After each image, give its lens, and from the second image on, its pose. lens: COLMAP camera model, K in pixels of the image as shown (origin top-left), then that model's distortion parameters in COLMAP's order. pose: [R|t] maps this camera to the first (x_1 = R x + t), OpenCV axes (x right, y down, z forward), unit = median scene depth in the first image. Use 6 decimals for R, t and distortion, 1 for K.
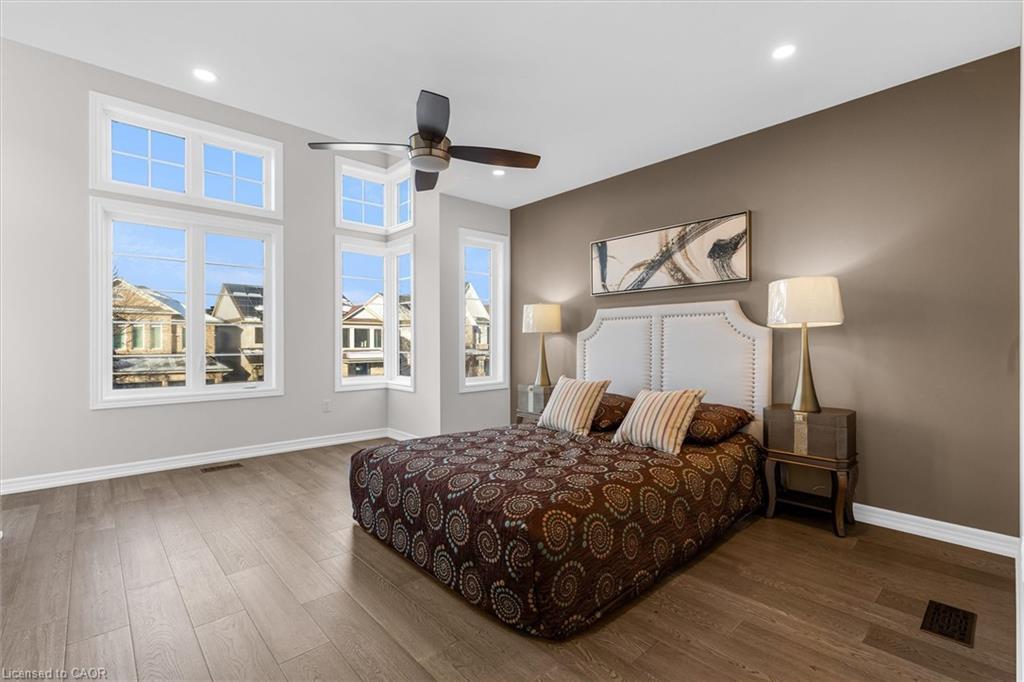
lens RADIAL K [[449.4, 0, 506.2], [0, 449.4, 344.8], [0, 0, 1]] dist [0.000611, 0.000037]
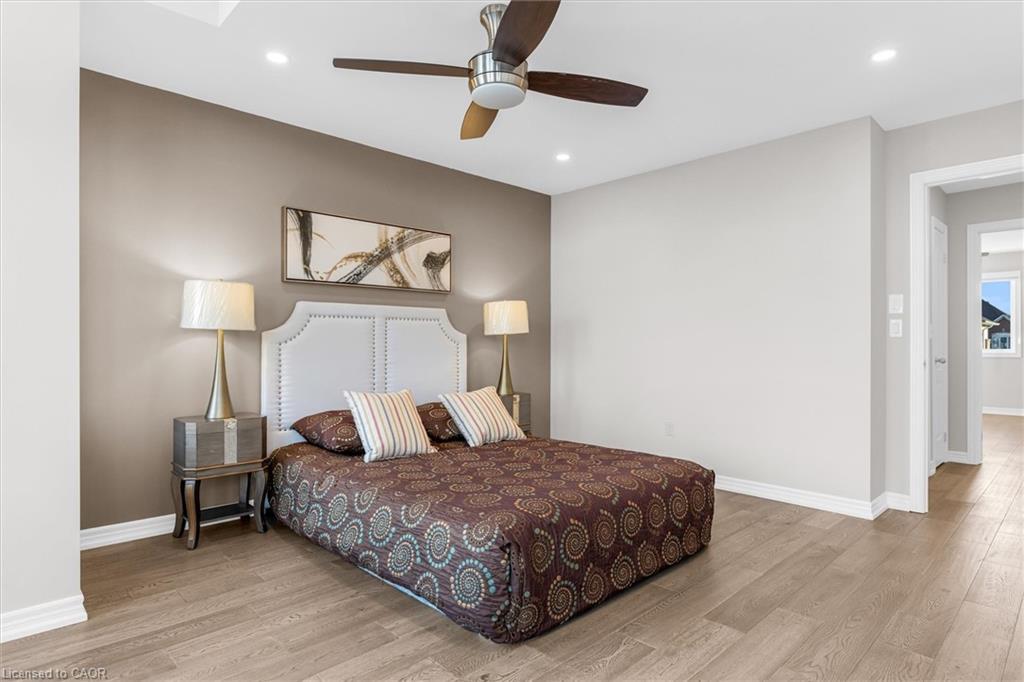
lens RADIAL K [[562.1, 0, 512.0], [0, 562.1, 341.0], [0, 0, 1]] dist [0.001595, -0.000036]
pose [[-0.027033, 0.002780, 0.999631, -0.821717], [0.000893, 0.999996, -0.002757, -0.012188], [-0.999634, 0.000818, -0.027035, 0.770664]]
